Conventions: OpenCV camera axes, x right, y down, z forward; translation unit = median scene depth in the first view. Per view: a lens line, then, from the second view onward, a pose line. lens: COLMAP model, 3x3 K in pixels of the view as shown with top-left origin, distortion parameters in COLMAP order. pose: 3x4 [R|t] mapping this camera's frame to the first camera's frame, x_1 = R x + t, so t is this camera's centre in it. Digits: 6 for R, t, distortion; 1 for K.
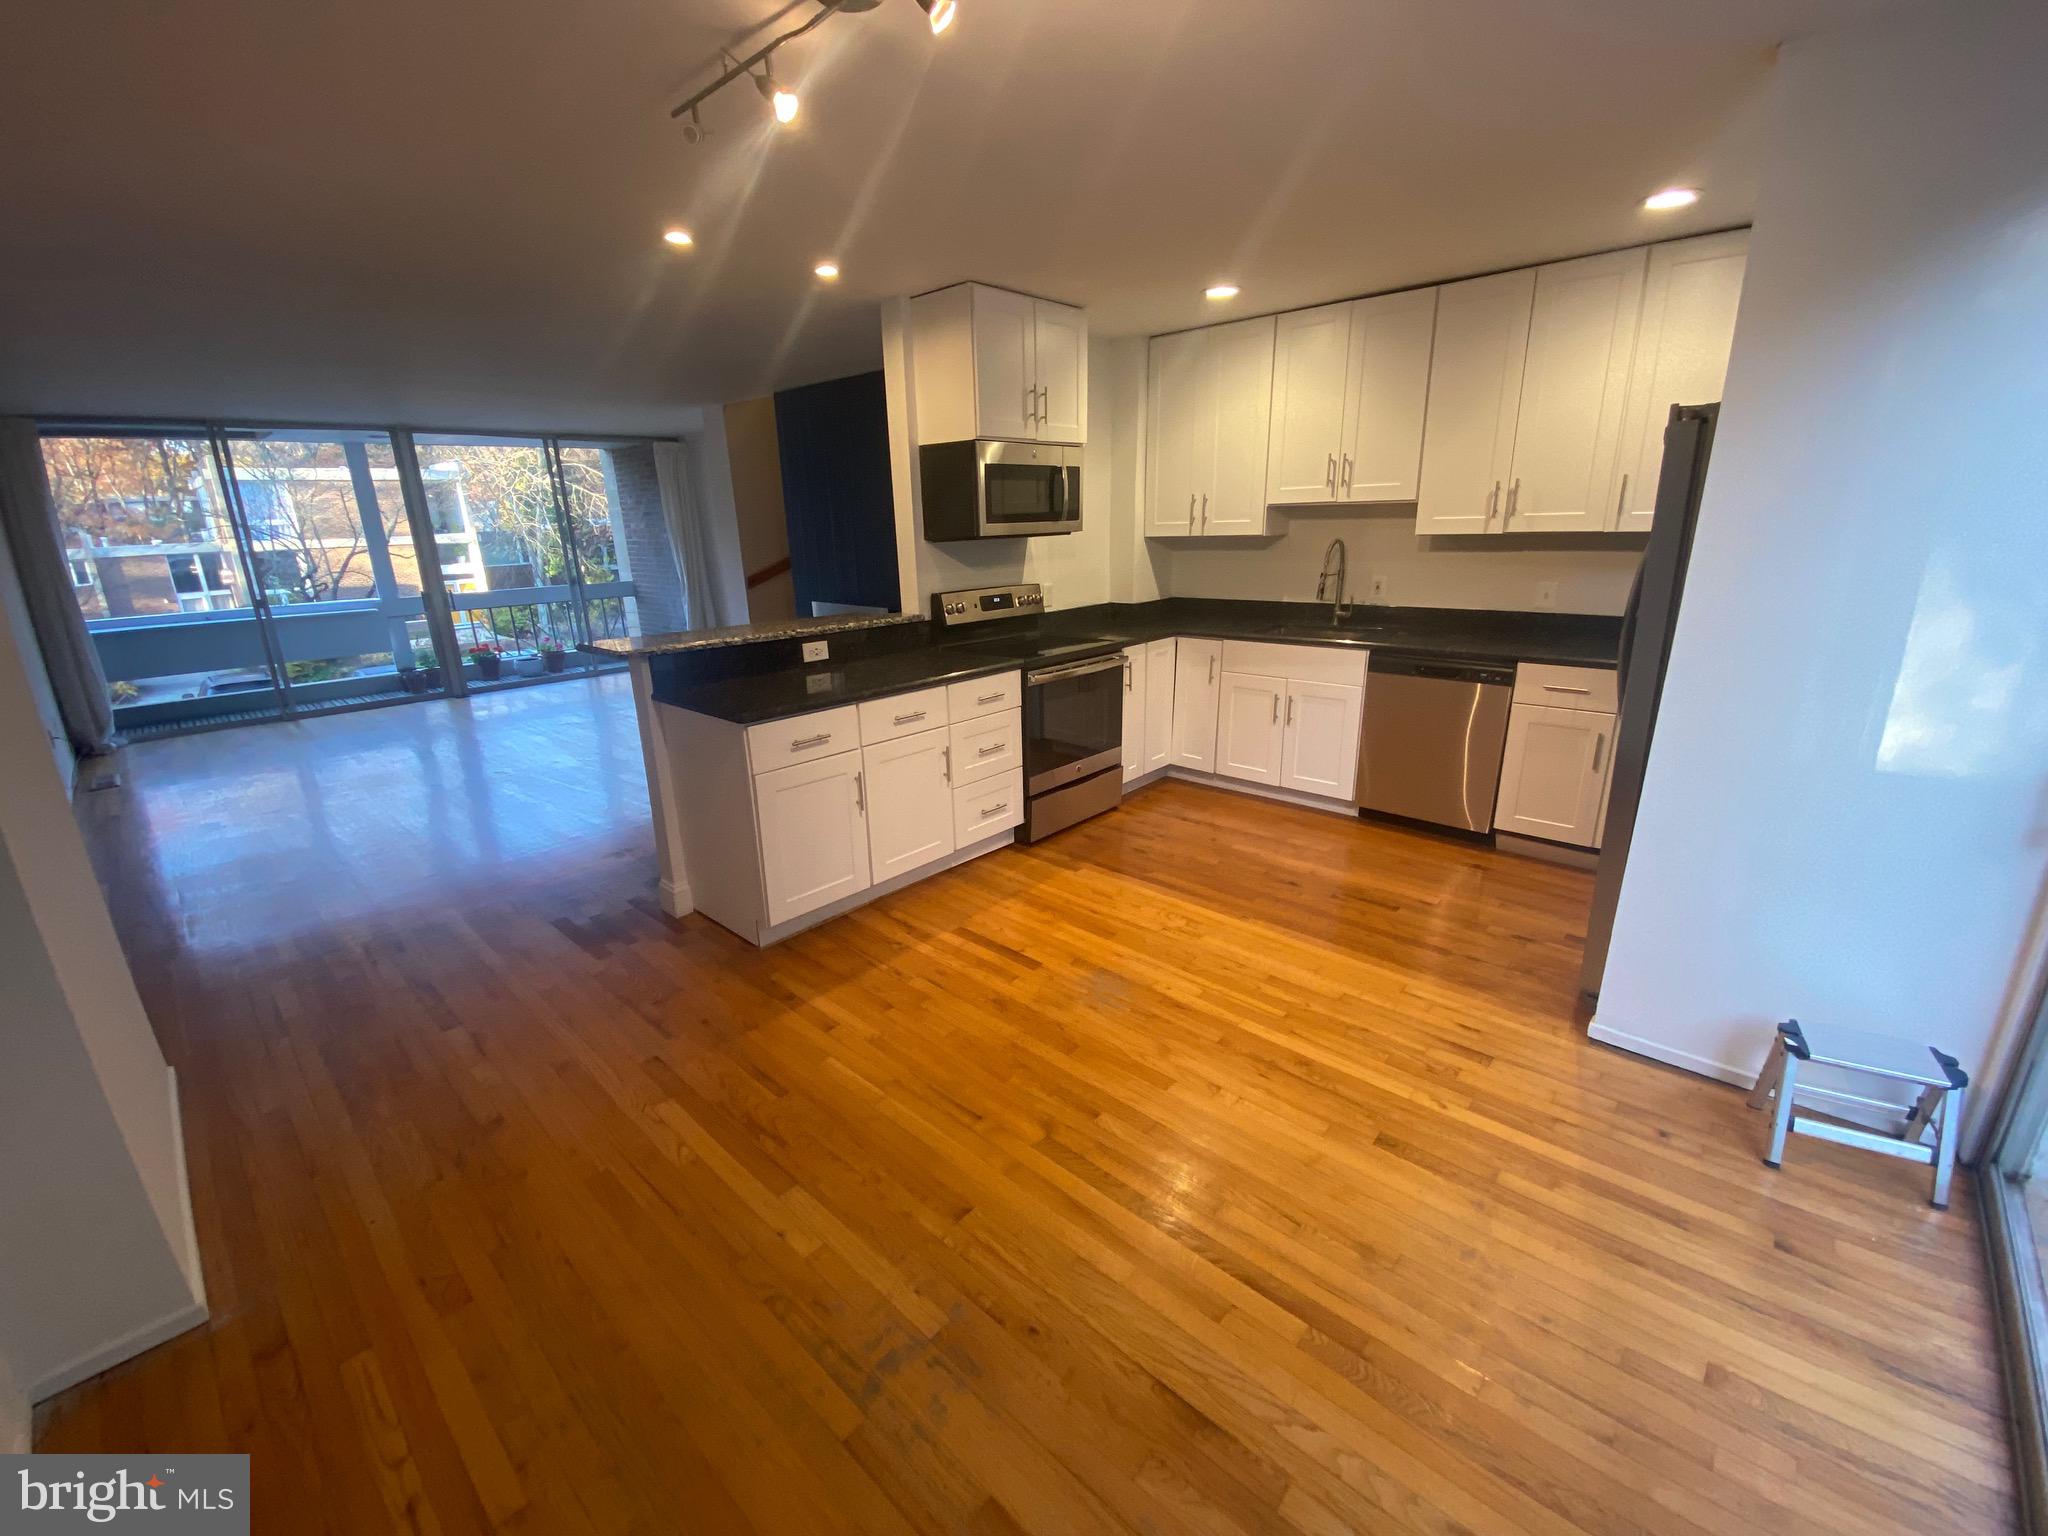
lens RADIAL K [[841.9, 0, 1018.2], [0, 841.9, 763.0], [0, 0, 1]] dist [0.000866, -0.009336]
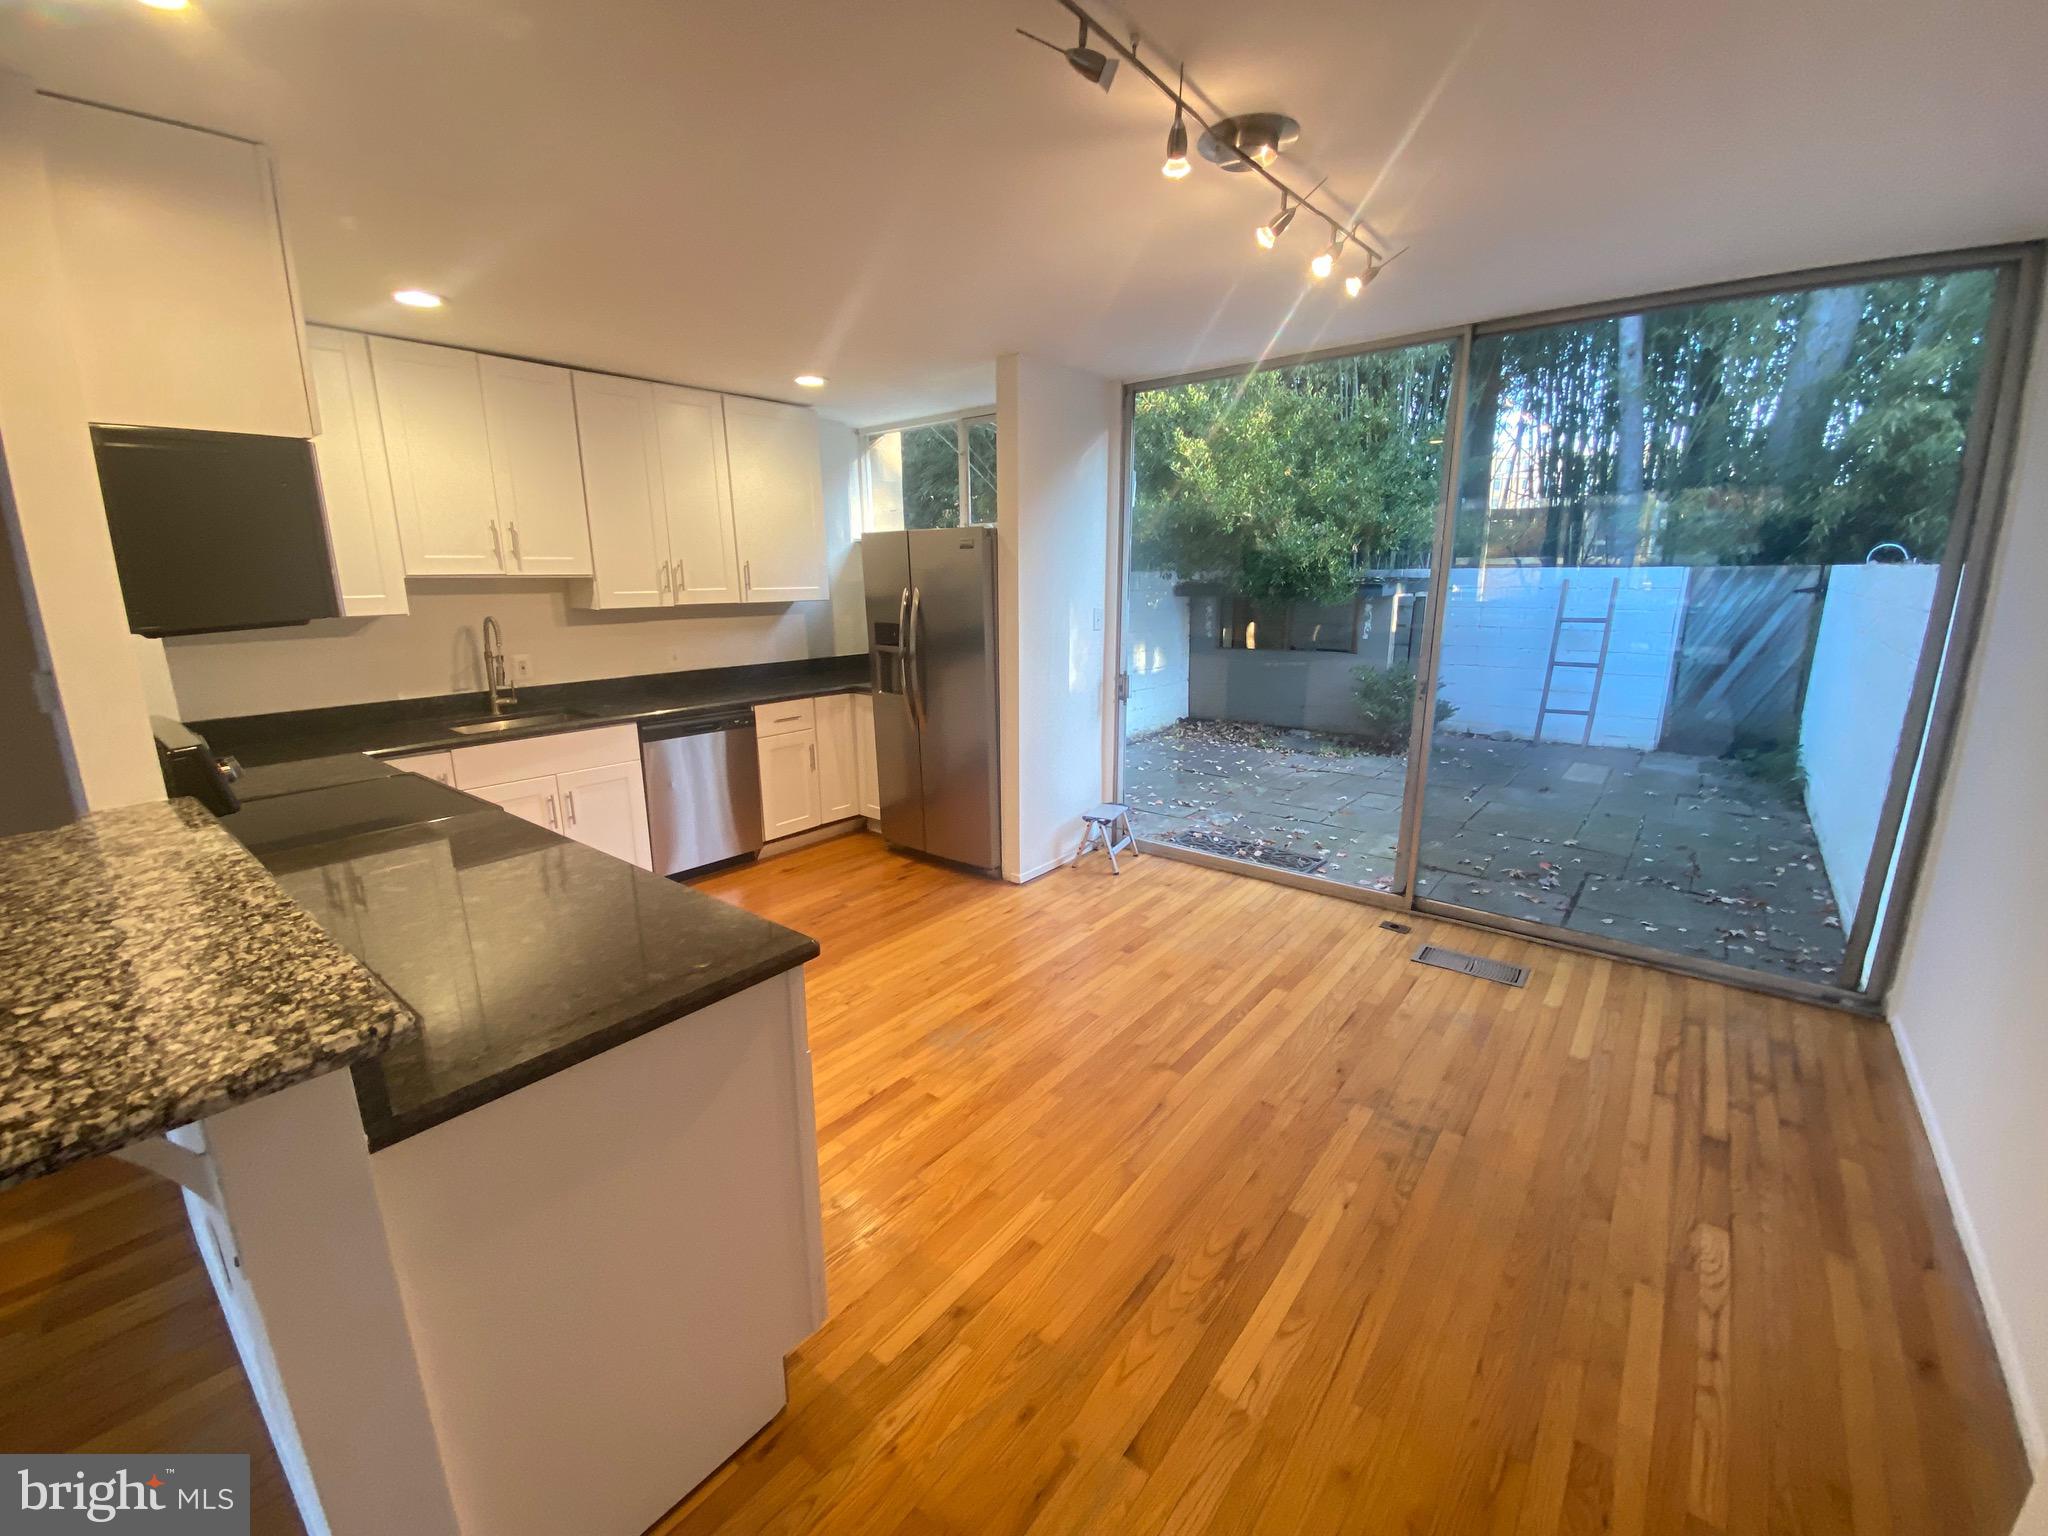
lens RADIAL K [[841.9, 0, 1005.9], [0, 841.9, 764.3], [0, 0, 1]] dist [0.000866, -0.009336]
pose [[-0.074358, -0.197954, 0.977387, -0.865171], [0.294145, 0.932141, 0.211169, -0.248090], [-0.952864, 0.303196, -0.011085, 0.896306]]
